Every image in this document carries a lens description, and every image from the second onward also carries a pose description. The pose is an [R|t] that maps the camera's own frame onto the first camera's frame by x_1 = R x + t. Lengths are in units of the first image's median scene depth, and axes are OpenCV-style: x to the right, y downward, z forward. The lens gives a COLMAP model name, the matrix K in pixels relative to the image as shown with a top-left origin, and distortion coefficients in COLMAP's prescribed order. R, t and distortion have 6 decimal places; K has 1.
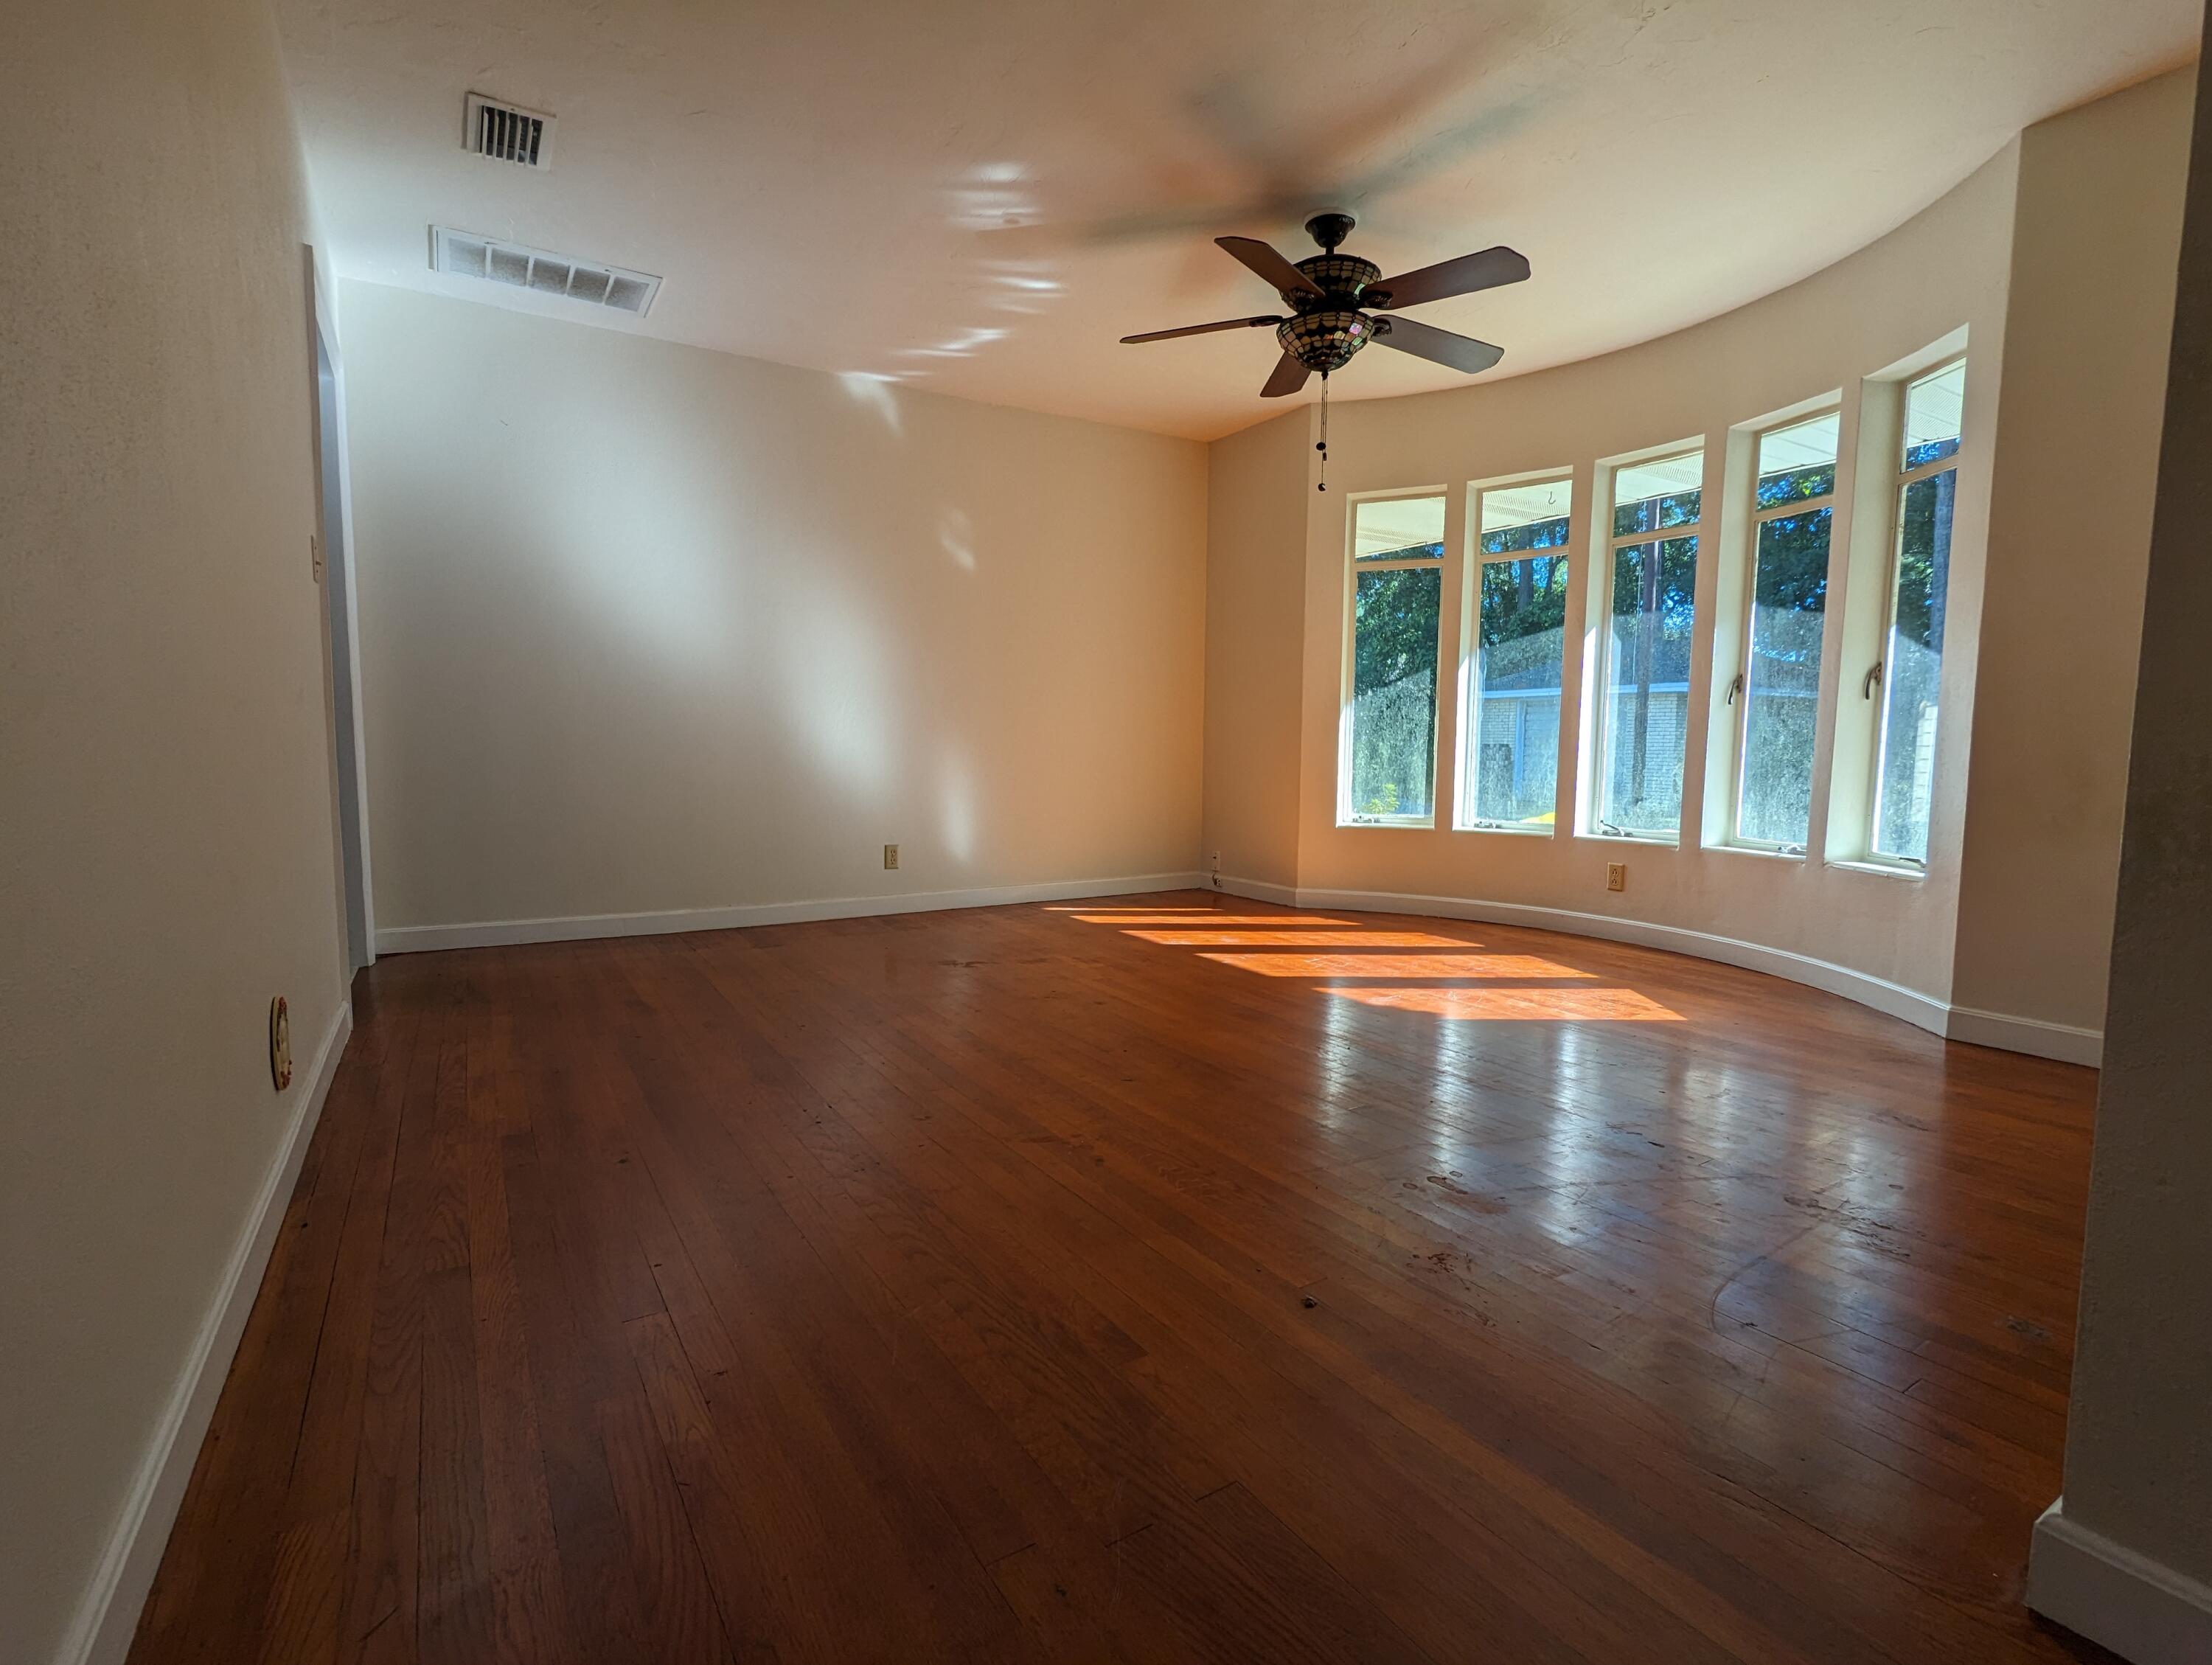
lens RADIAL K [[1047.4, 0, 1109.7], [0, 1047.4, 843.0], [0, 0, 1]] dist [-0.000921, -0.000181]
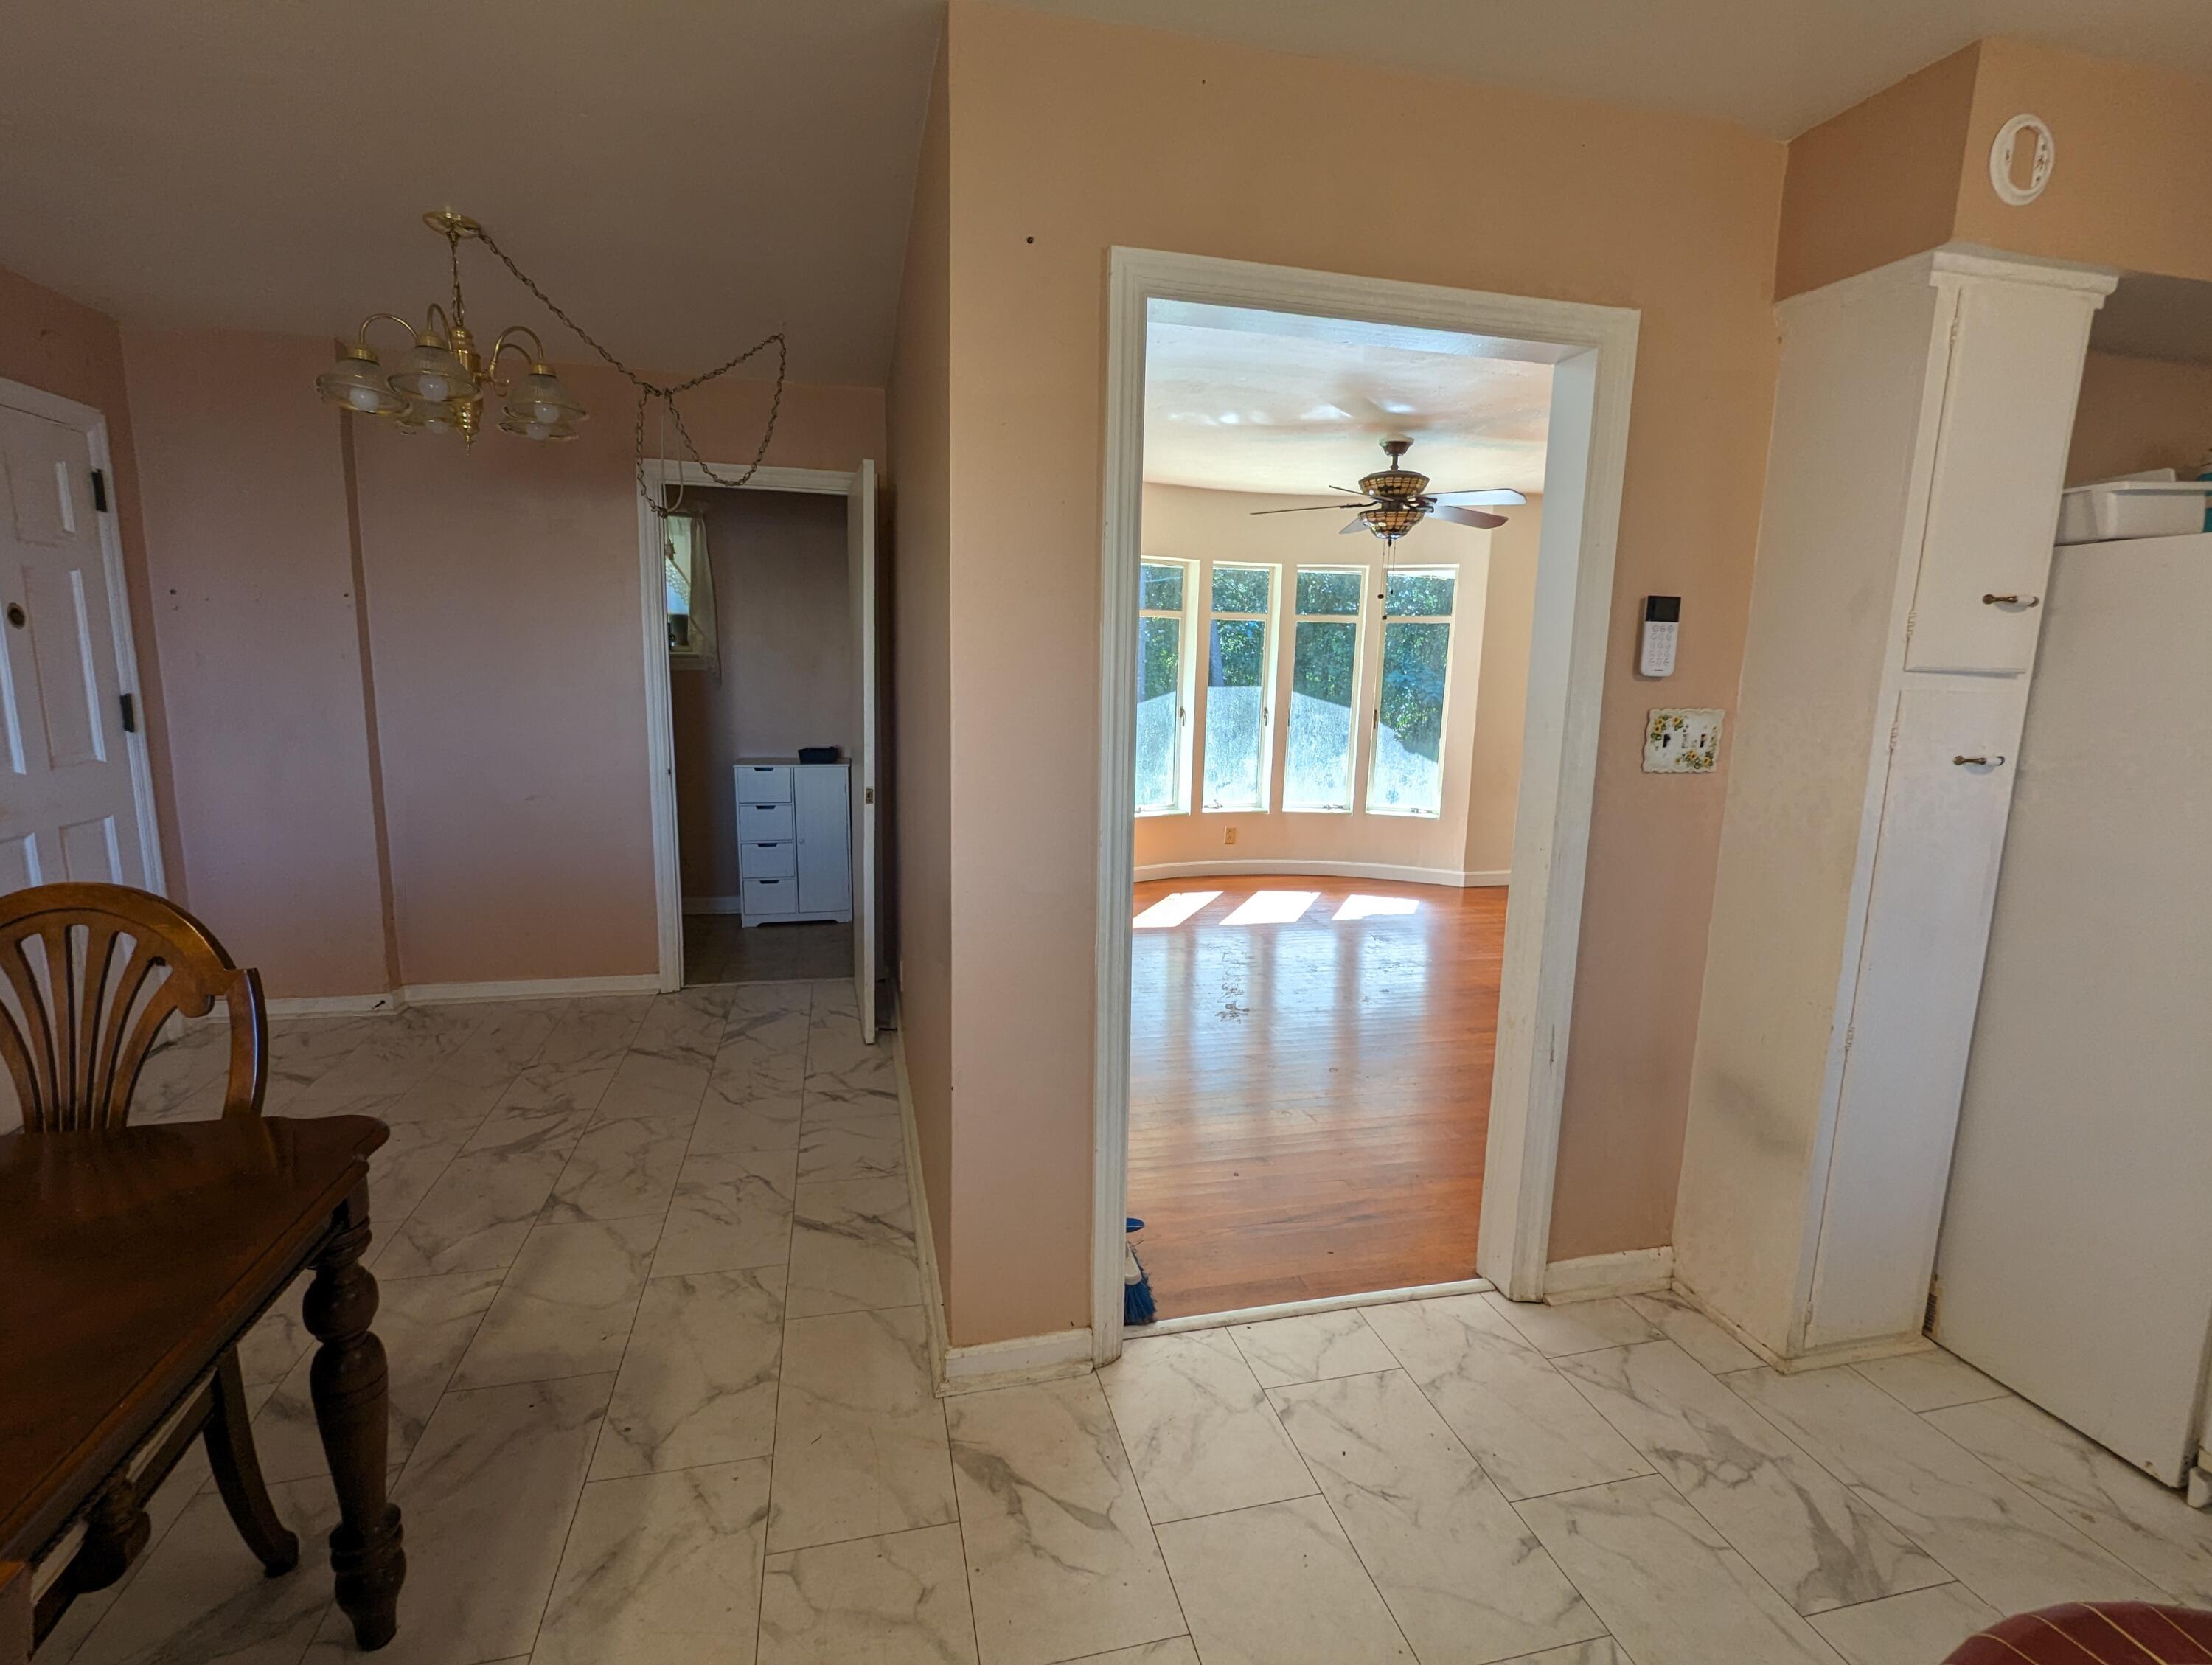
lens RADIAL K [[1047.4, 0, 1107.1], [0, 1047.4, 831.9], [0, 0, 1]] dist [-0.000921, -0.000181]
pose [[0.312786, -0.158671, 0.936476, -1.167758], [0.072650, 0.987056, 0.142976, -0.235402], [-0.947041, 0.023314, 0.320265, 0.758629]]
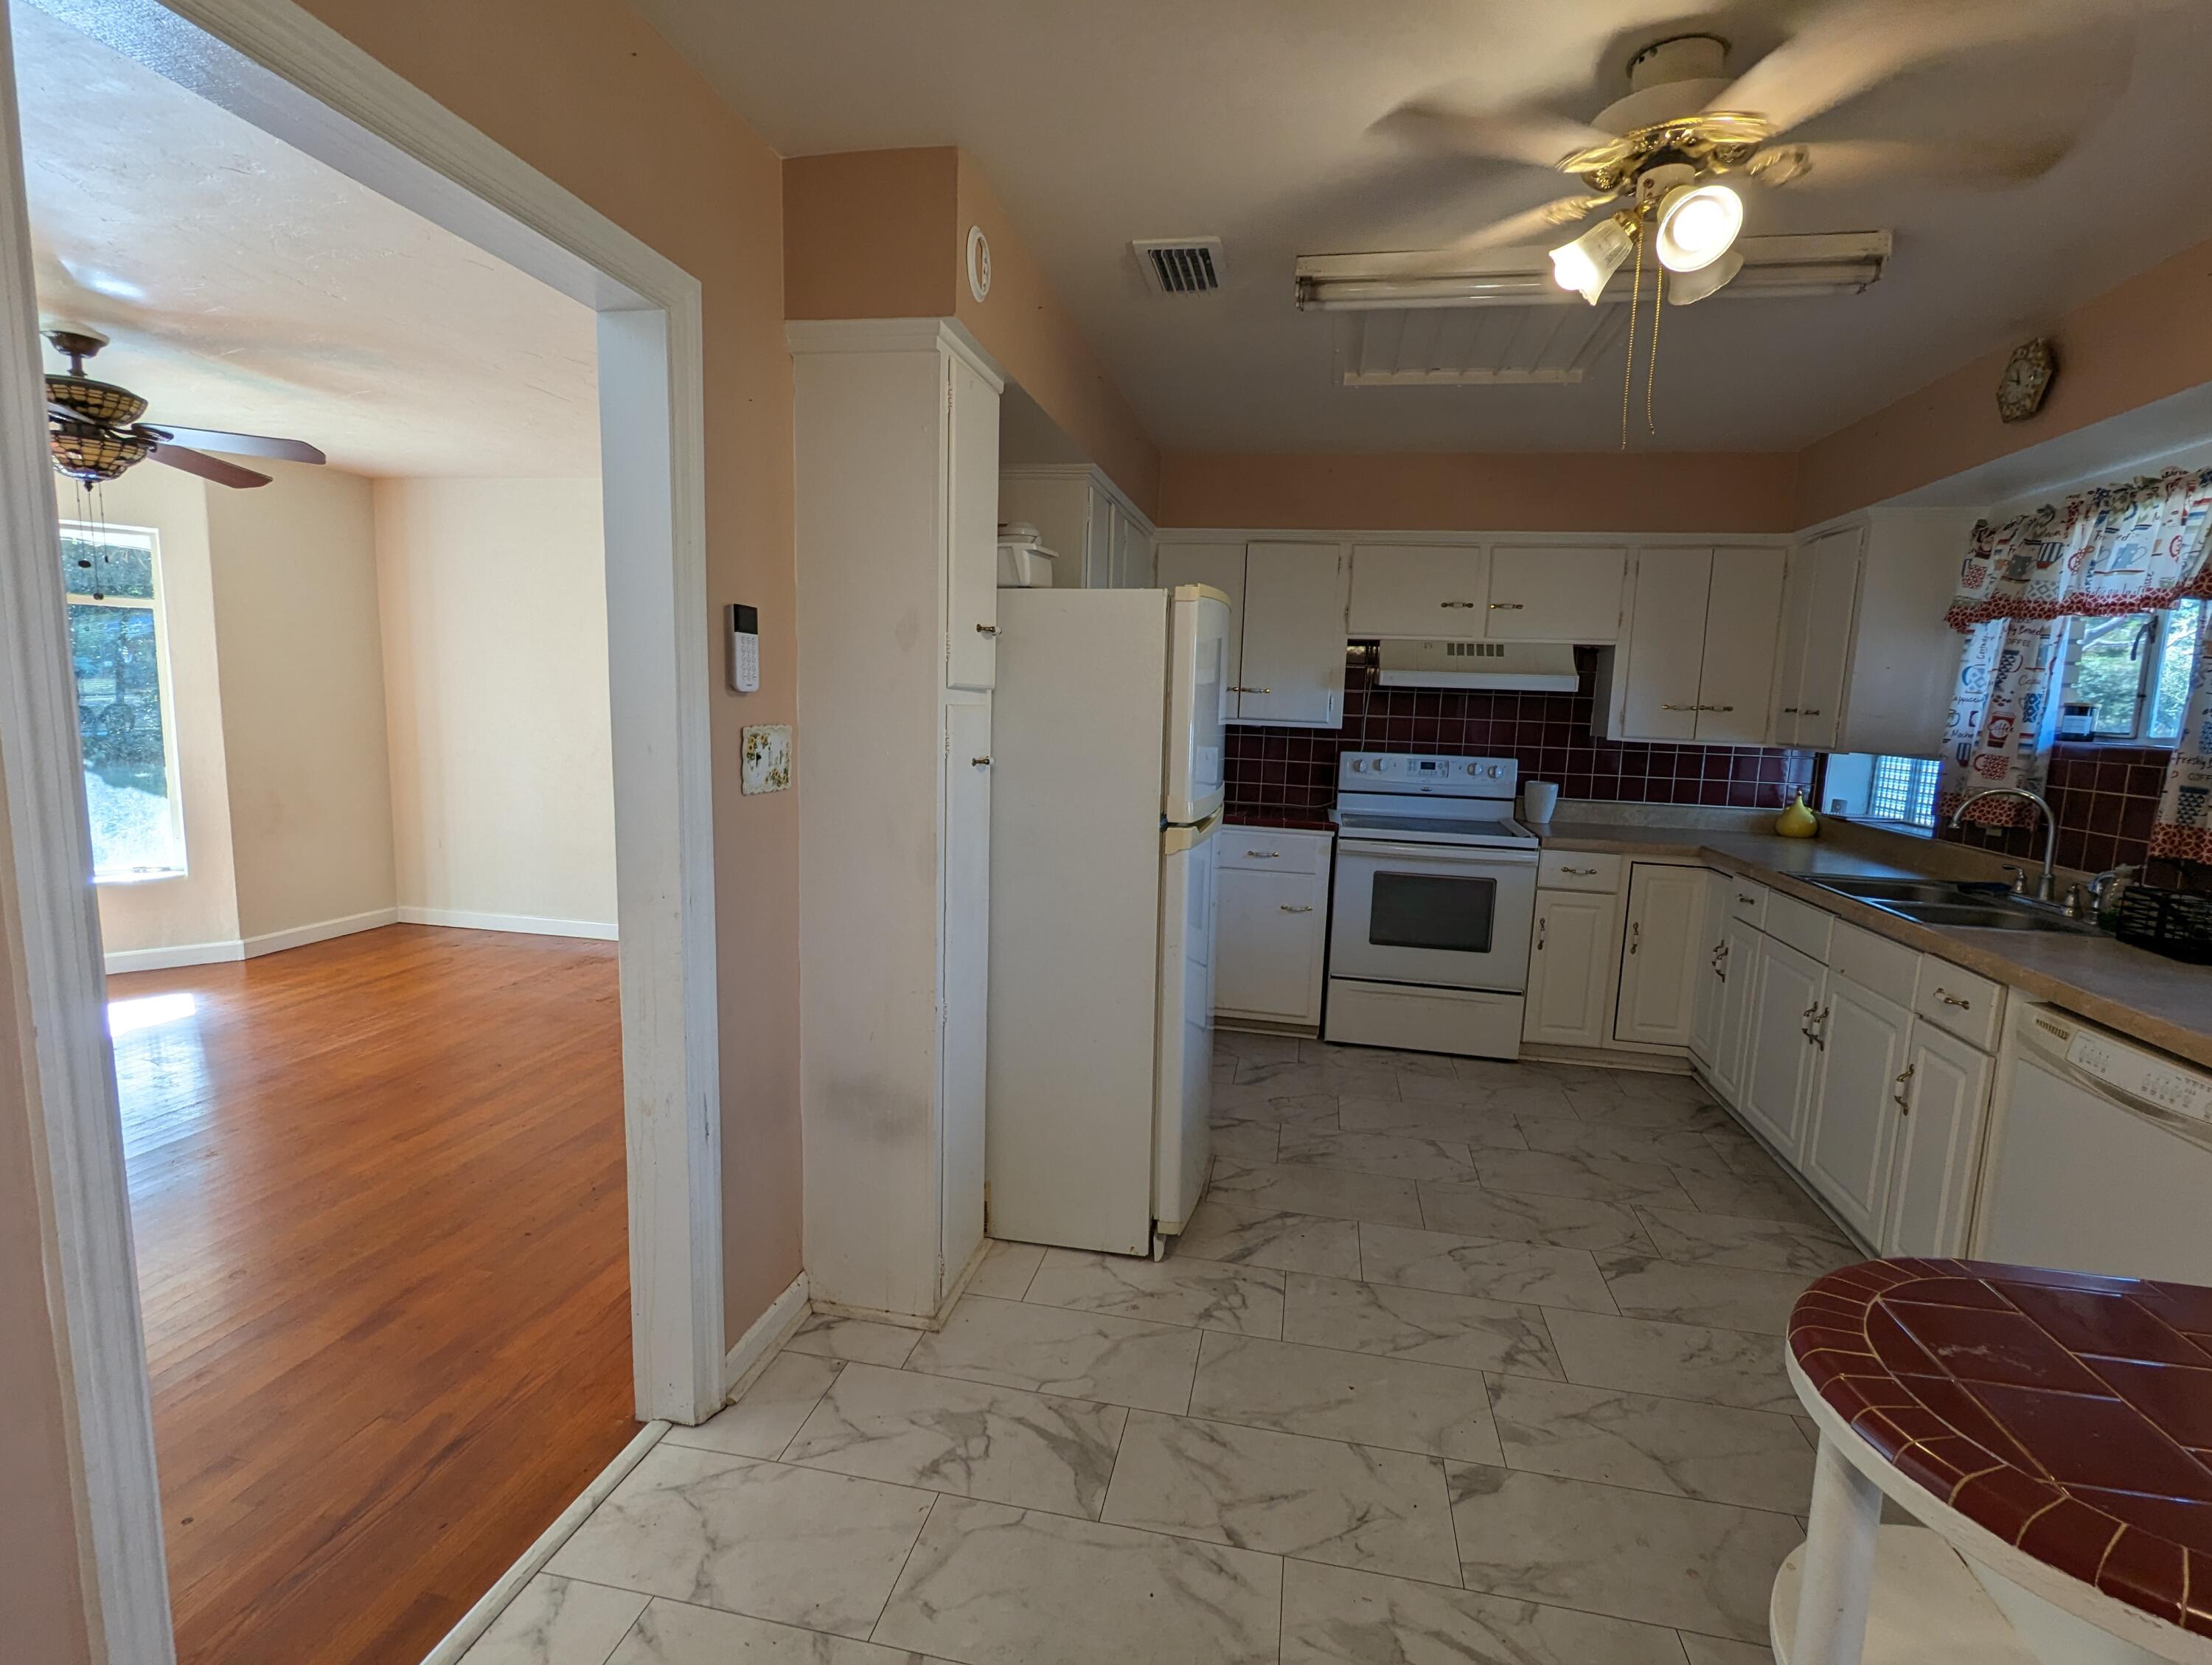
lens RADIAL K [[1047.4, 0, 1108.5], [0, 1047.4, 835.5], [0, 0, 1]] dist [-0.000921, -0.000181]
pose [[-0.724247, -0.122239, 0.678619, -1.034269], [0.028608, 0.977987, 0.206695, -0.248356], [-0.688946, 0.169113, -0.704807, 0.907789]]
